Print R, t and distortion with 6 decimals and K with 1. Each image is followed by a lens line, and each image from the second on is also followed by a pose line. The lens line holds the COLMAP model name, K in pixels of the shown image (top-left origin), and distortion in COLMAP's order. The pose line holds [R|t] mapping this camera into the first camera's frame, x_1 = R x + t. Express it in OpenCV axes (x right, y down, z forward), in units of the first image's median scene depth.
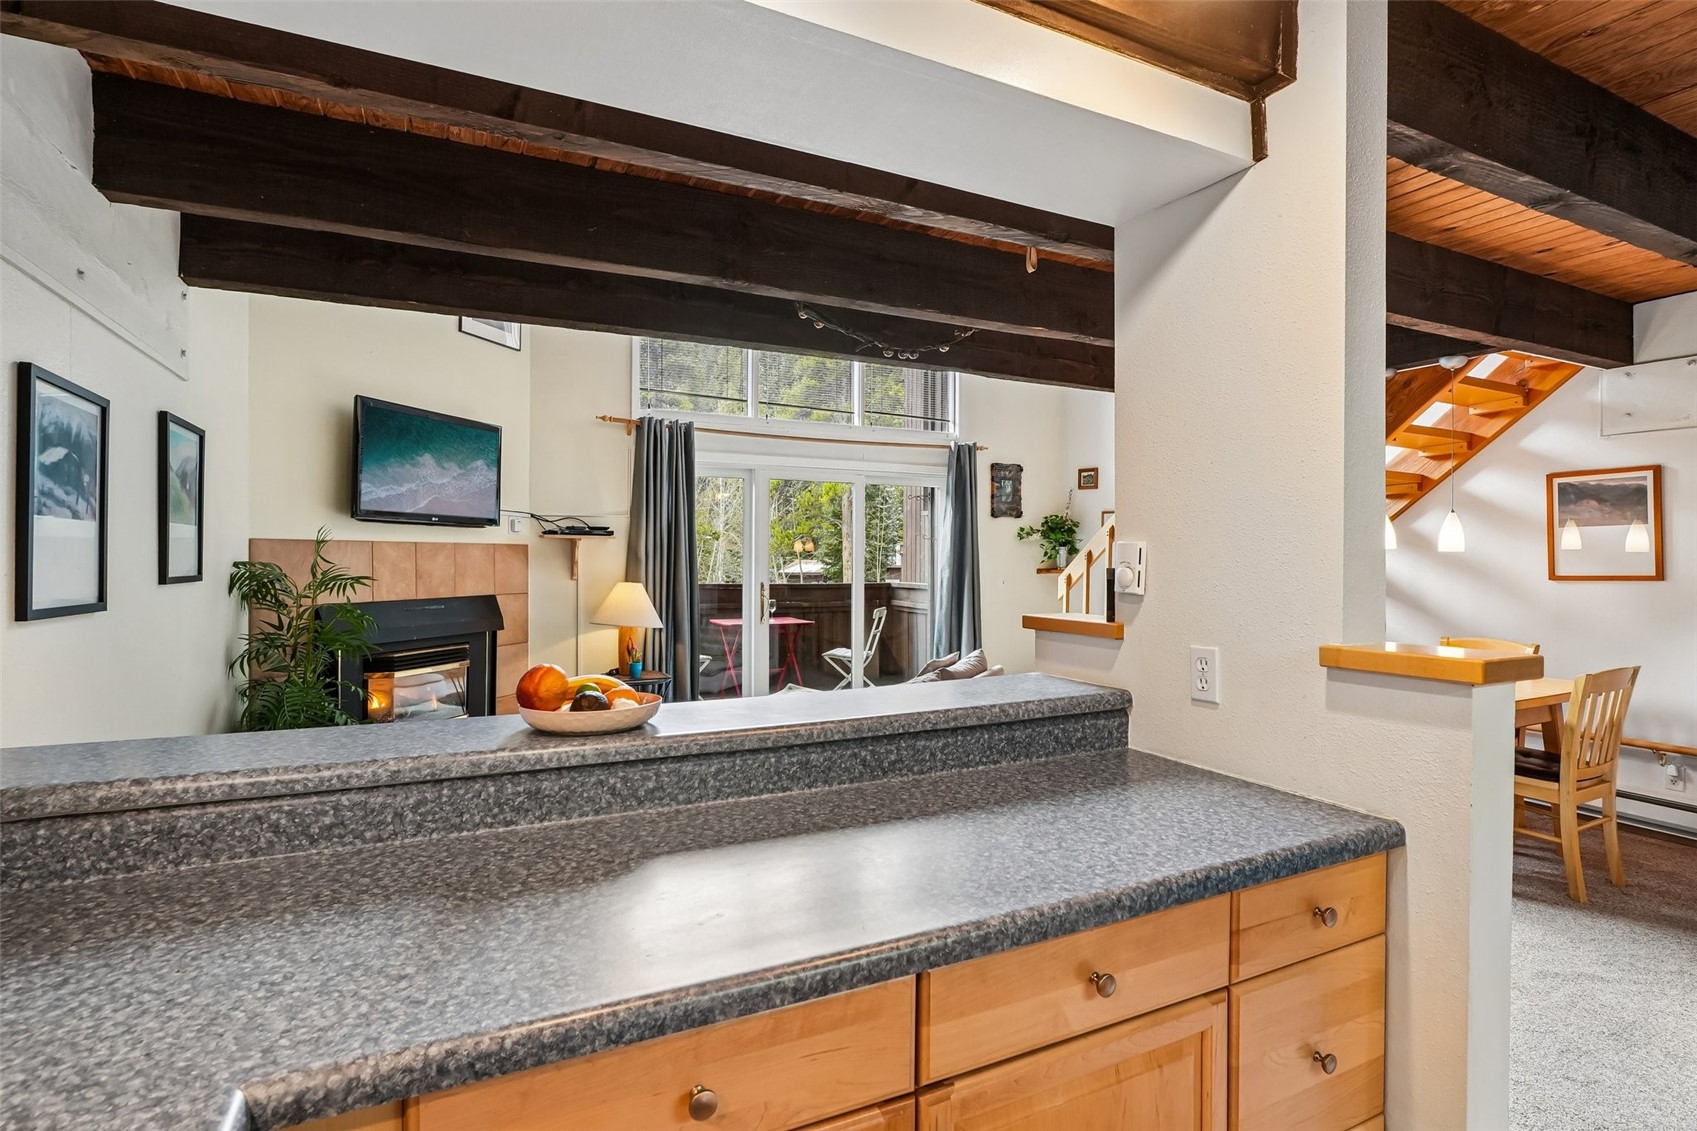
lens RADIAL K [[830.1, 0, 841.5], [0, 830.1, 559.5], [0, 0, 1]] dist [-0.025587, 0.008810]
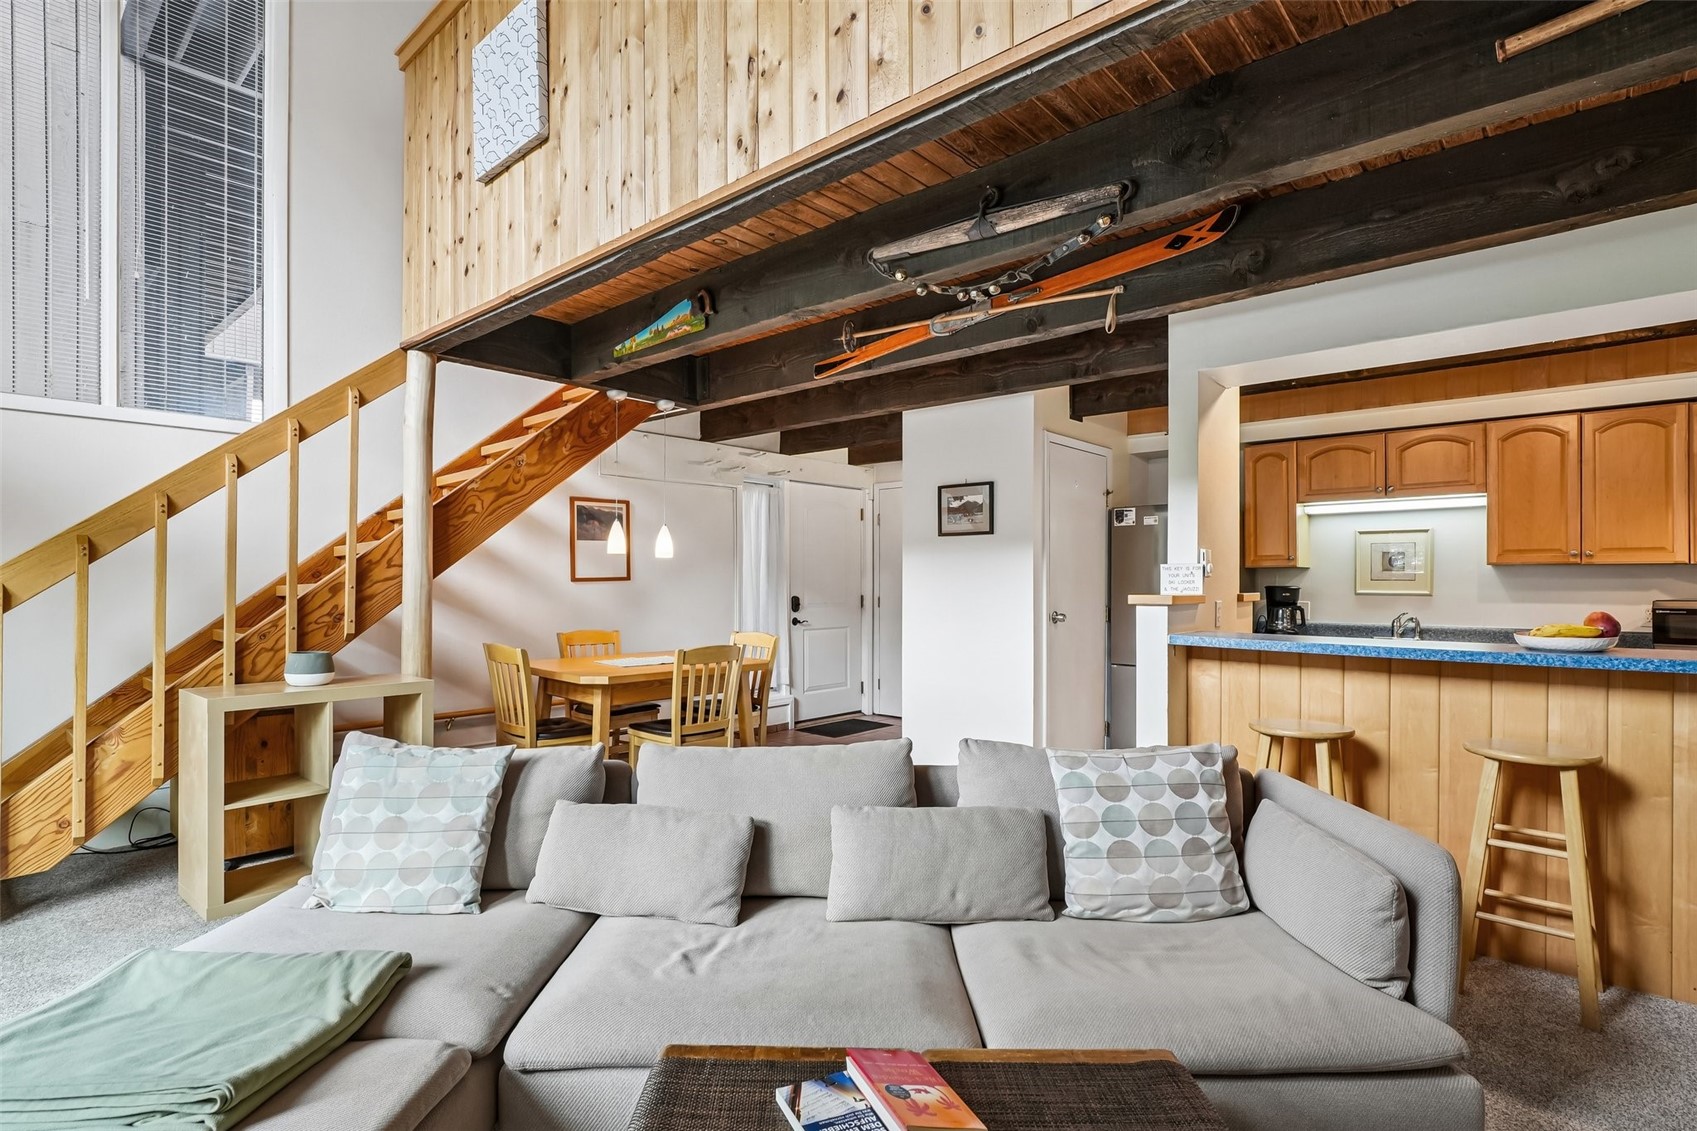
lens RADIAL K [[830.1, 0, 848.2], [0, 830.1, 581.9], [0, 0, 1]] dist [-0.025587, 0.008810]
pose [[-0.374239, -0.004861, 0.927320, -0.374576], [-0.000710, 0.999987, 0.004956, 0.015199], [-0.927332, 0.001196, -0.374238, 0.862561]]
